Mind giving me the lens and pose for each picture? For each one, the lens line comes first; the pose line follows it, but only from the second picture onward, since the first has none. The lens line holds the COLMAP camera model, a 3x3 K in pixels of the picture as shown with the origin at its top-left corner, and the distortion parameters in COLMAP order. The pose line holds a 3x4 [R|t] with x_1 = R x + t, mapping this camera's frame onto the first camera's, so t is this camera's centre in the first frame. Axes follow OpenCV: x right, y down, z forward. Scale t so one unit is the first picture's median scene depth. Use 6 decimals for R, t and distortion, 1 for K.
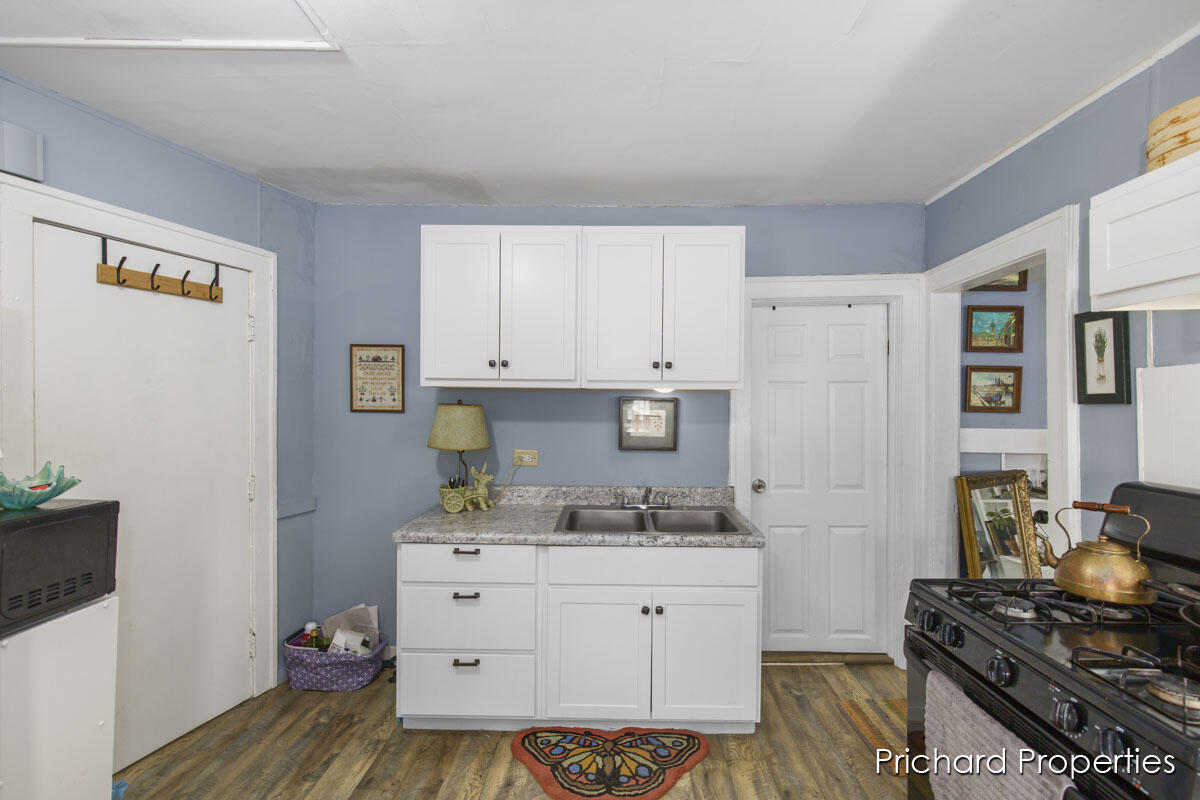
lens RADIAL K [[540.4, 0, 607.1], [0, 540.4, 402.9], [0, 0, 1]] dist [0.009627, -0.002586]
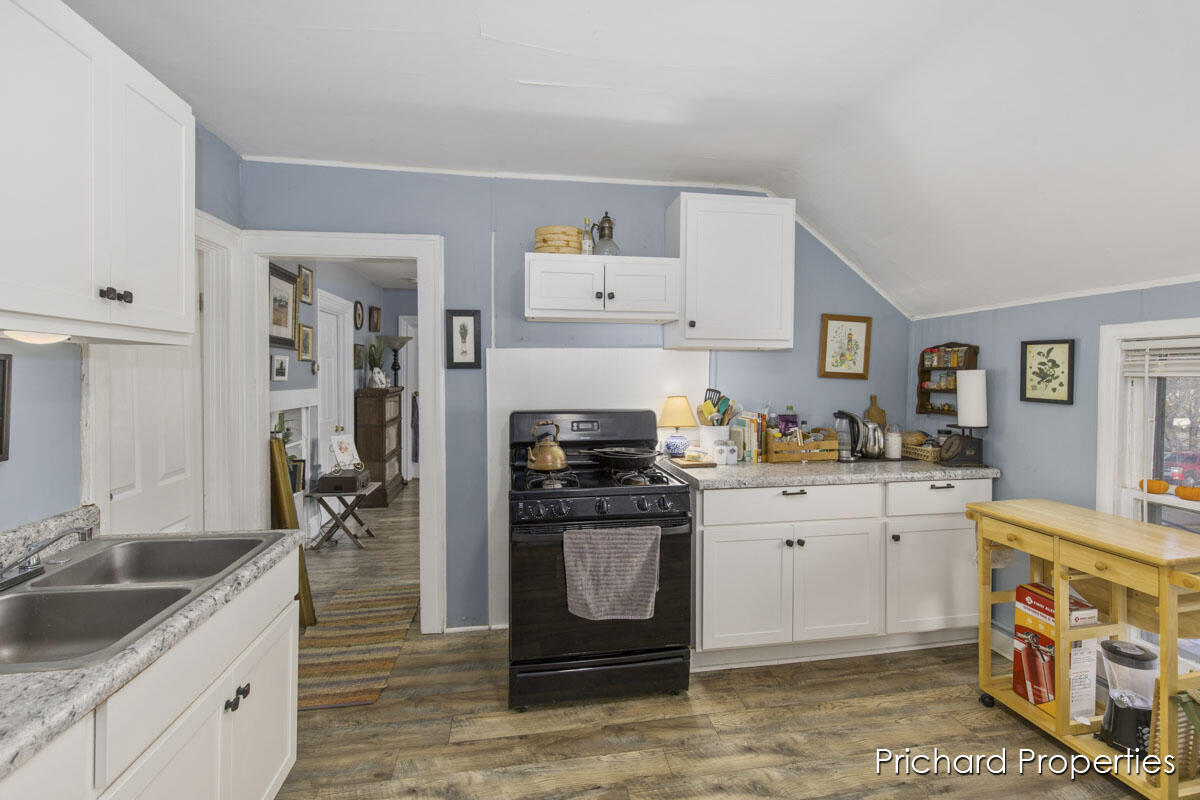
lens RADIAL K [[540.4, 0, 613.9], [0, 540.4, 380.7], [0, 0, 1]] dist [0.009627, -0.002586]
pose [[-0.183779, -0.016710, 0.982826, -0.579295], [0.000006, 0.999855, 0.017000, 0.008230], [-0.982968, 0.003130, -0.183752, 0.662729]]
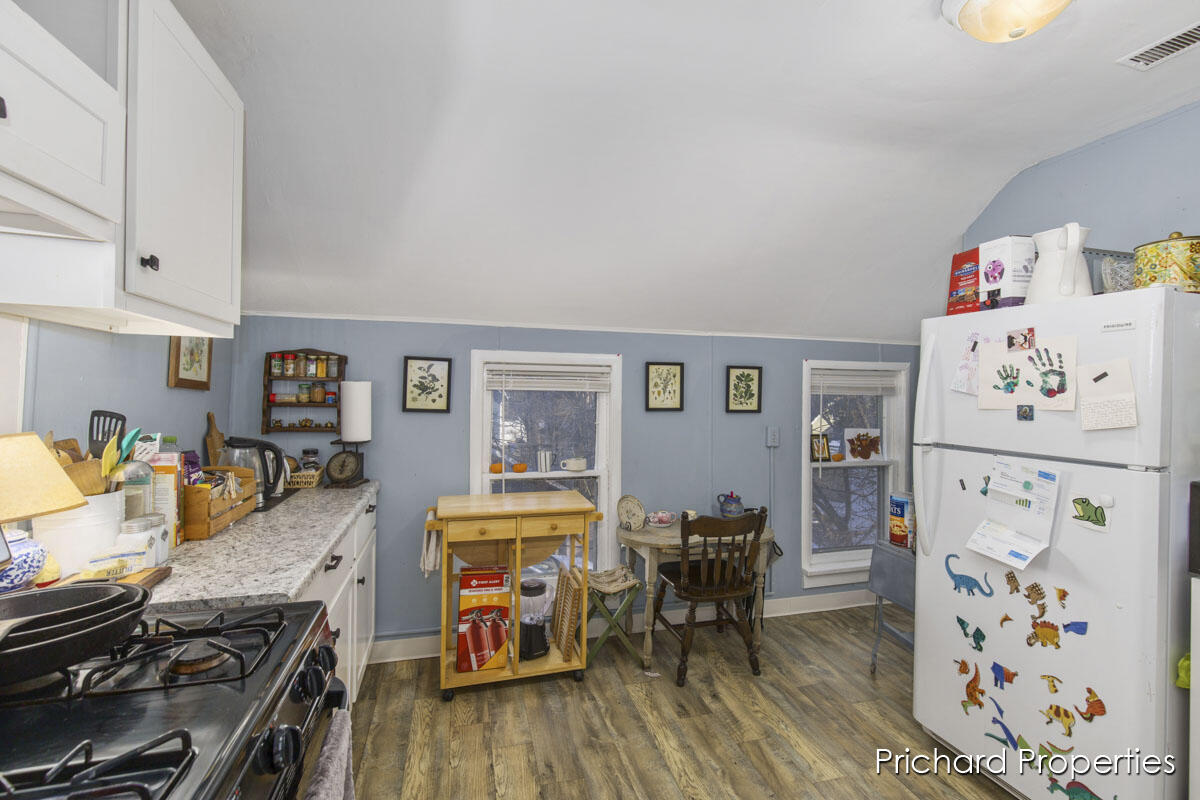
lens RADIAL K [[540.4, 0, 598.5], [0, 540.4, 395.9], [0, 0, 1]] dist [0.009627, -0.002586]
pose [[-0.960219, -0.017193, -0.278717, 0.287800], [-0.019121, 0.999808, 0.004198, 0.021202], [0.278592, 0.009360, -0.960364, 0.892658]]
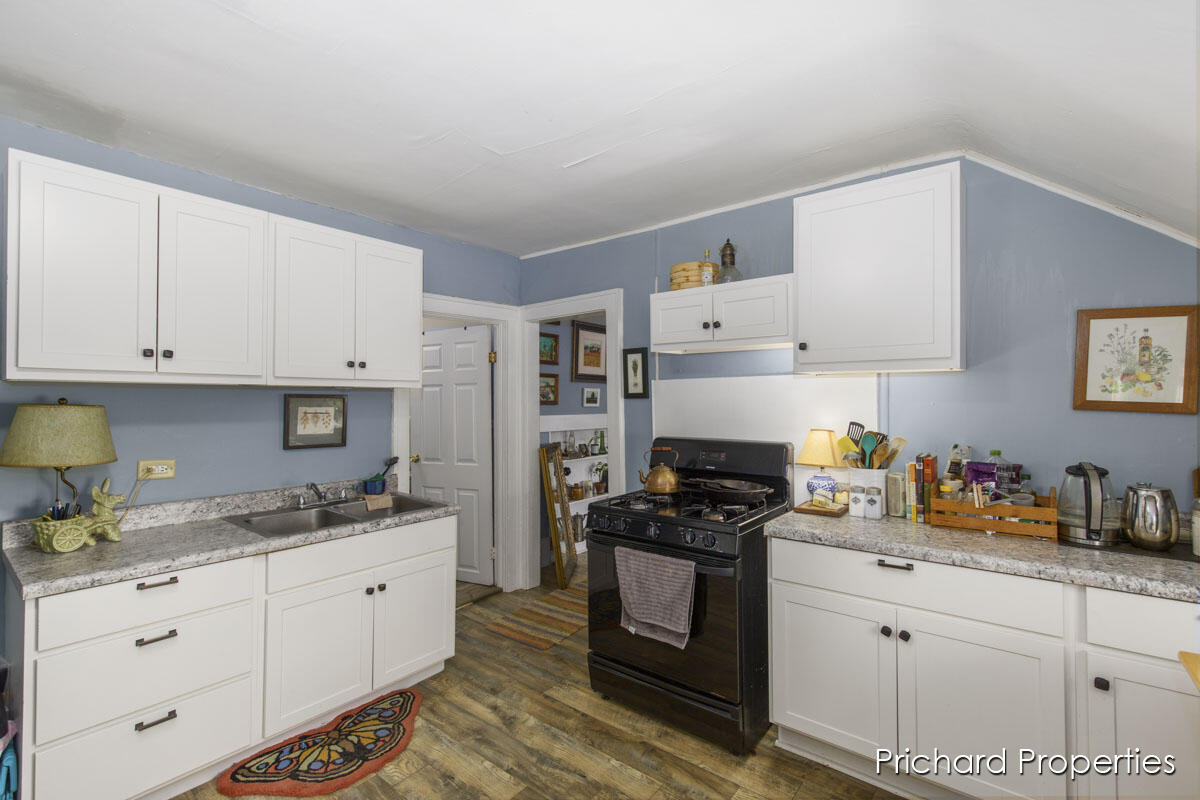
lens RADIAL K [[540.4, 0, 608.3], [0, 540.4, 391.9], [0, 0, 1]] dist [0.009627, -0.002586]
pose [[0.605776, 0.003953, 0.795625, -0.487424], [0.007023, 0.999922, -0.010315, -0.001728], [-0.795604, 0.011836, 0.605701, -0.041403]]
